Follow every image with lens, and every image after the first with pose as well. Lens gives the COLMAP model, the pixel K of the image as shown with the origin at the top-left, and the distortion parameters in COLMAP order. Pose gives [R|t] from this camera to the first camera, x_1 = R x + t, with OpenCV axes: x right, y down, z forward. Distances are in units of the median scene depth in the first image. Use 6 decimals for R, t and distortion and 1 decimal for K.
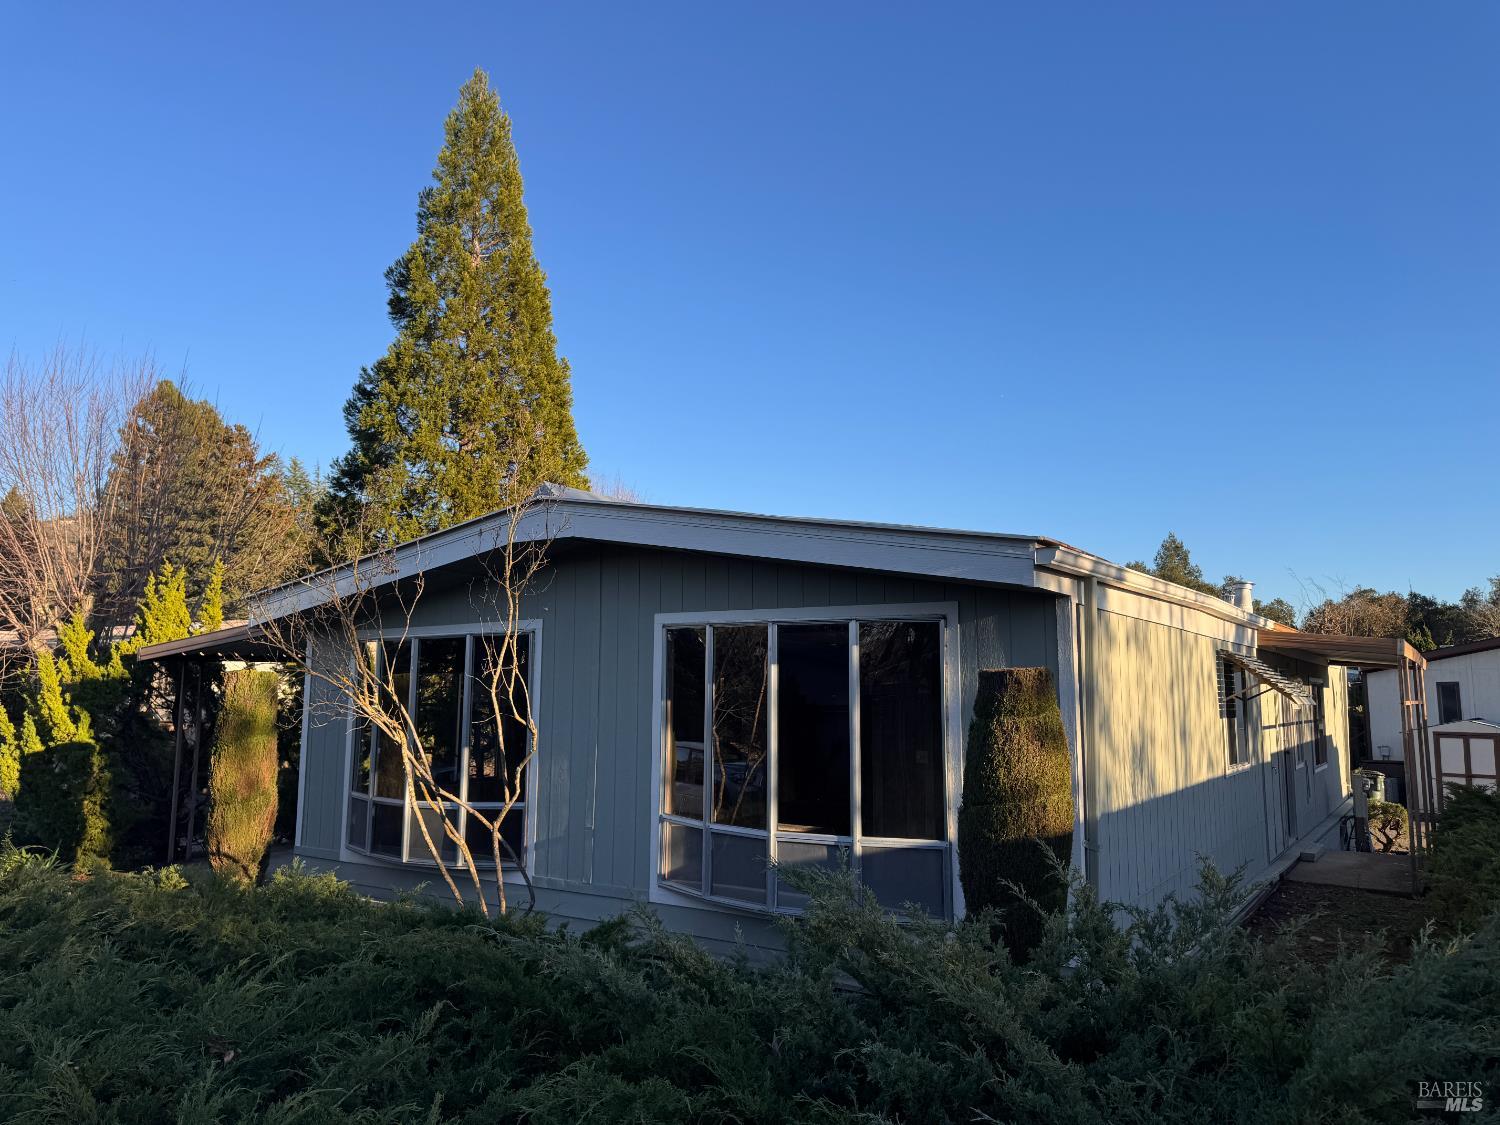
lens RADIAL K [[1087.0, 0, 750.0], [0, 1087.0, 562.5], [0, 0, 1]] dist [0.042050, -0.003308]
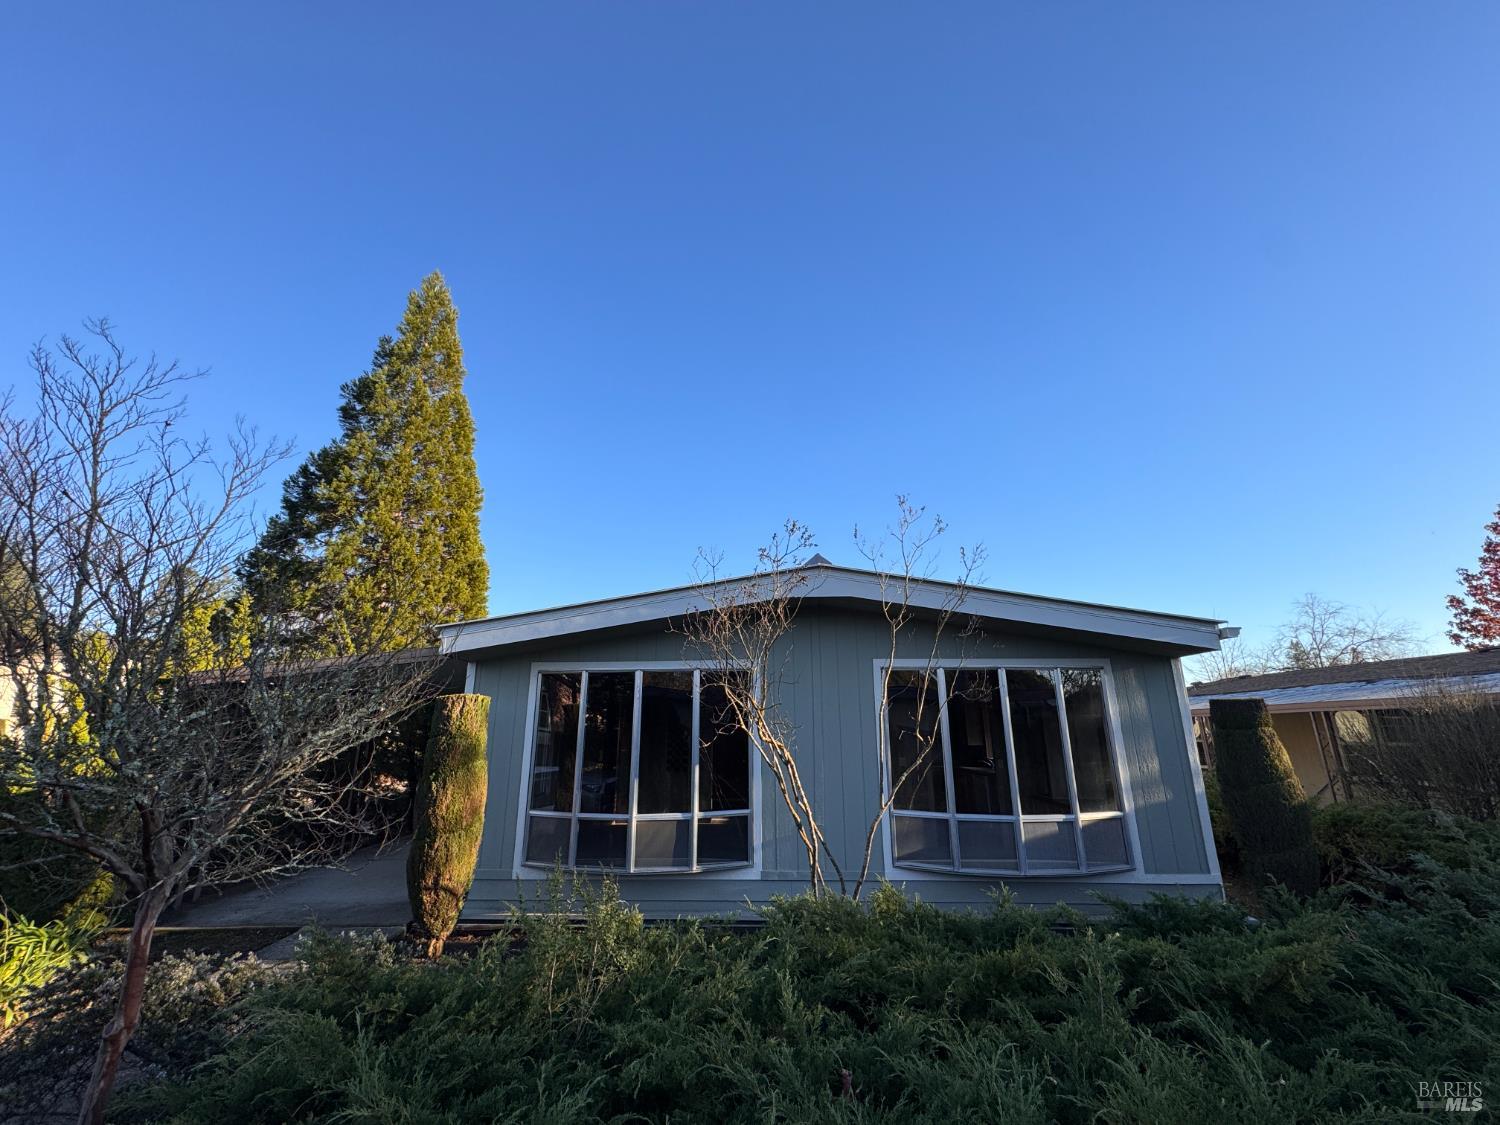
lens RADIAL K [[596.2, 0, 750.0], [0, 596.2, 562.5], [0, 0, 1]] dist [-0.002727, 0.000219]
pose [[0.848631, 0.128982, 0.513019, -0.585202], [-0.056588, 0.986388, -0.154389, 0.048343], [-0.525949, 0.101989, 0.844379, 0.398205]]
